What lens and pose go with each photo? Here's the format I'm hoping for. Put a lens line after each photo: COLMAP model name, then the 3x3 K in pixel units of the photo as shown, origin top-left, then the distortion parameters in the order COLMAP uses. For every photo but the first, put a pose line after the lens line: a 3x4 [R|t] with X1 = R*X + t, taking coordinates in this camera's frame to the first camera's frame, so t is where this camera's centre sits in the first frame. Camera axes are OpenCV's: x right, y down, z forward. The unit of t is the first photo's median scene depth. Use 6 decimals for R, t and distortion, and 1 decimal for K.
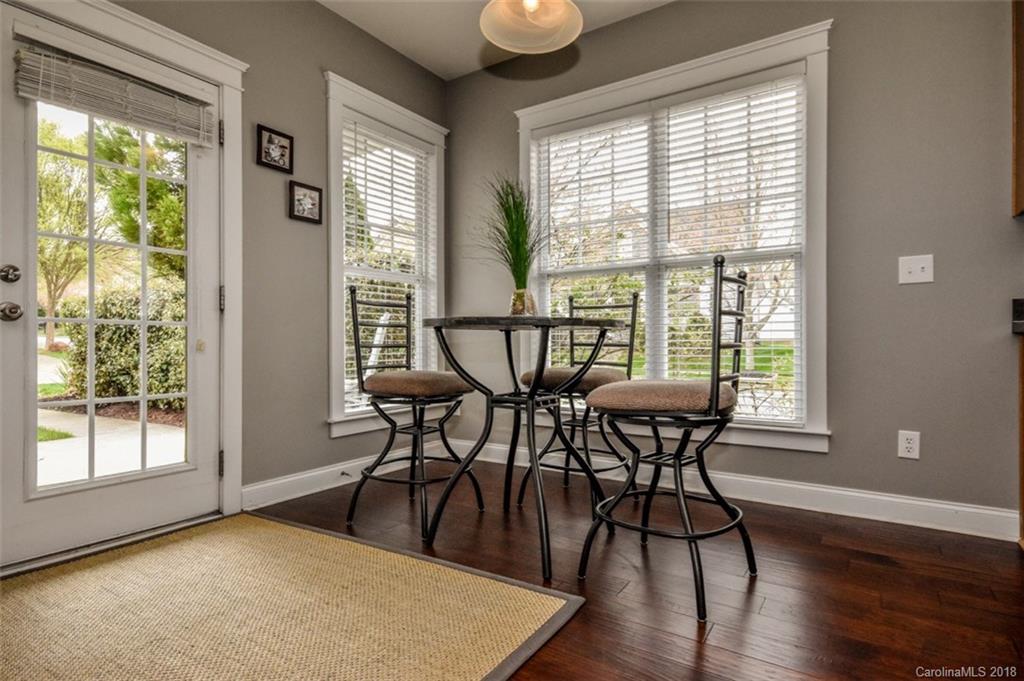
lens RADIAL K [[511.8, 0, 520.0], [0, 511.8, 340.1], [0, 0, 1]] dist [0.012798, -0.000881]
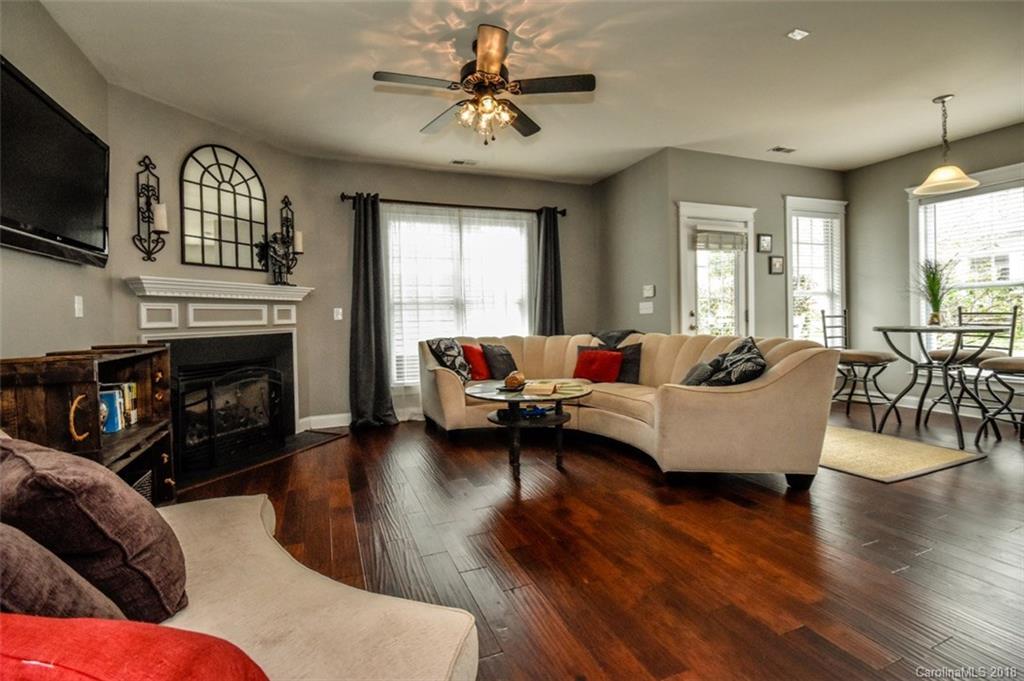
lens RADIAL K [[463.3, 0, 498.9], [0, 463.3, 323.2], [0, 0, 1]] dist [0.000932, -0.003825]
pose [[0.813083, -0.016760, -0.581907, -0.269120], [0.024809, 0.999675, 0.005872, -0.085242], [0.581619, -0.019211, 0.813234, -1.195690]]
